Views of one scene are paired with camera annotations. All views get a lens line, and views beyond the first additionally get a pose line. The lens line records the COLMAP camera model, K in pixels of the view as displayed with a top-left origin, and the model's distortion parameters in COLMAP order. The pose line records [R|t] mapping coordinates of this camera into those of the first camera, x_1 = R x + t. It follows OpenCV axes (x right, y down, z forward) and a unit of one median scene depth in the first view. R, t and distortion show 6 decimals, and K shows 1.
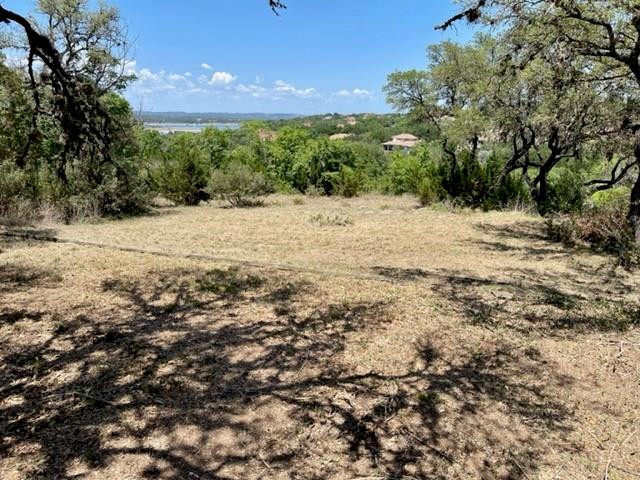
lens RADIAL K [[481.7, 0, 318.2], [0, 481.7, 238.0], [0, 0, 1]] dist [0.060630, -0.079968]
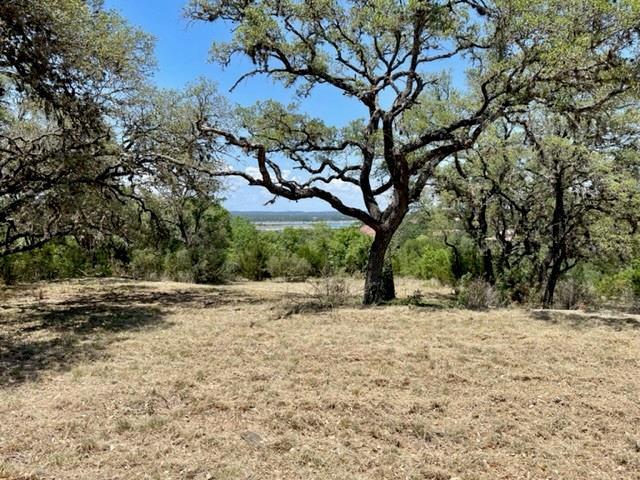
lens RADIAL K [[481.7, 0, 322.3], [0, 481.7, 241.5], [0, 0, 1]] dist [0.060630, -0.079968]
pose [[0.974946, -0.003438, -0.222415, 0.242850], [-0.038198, 0.982441, -0.182623, 0.072237], [0.219138, 0.186543, 0.957695, -0.357550]]
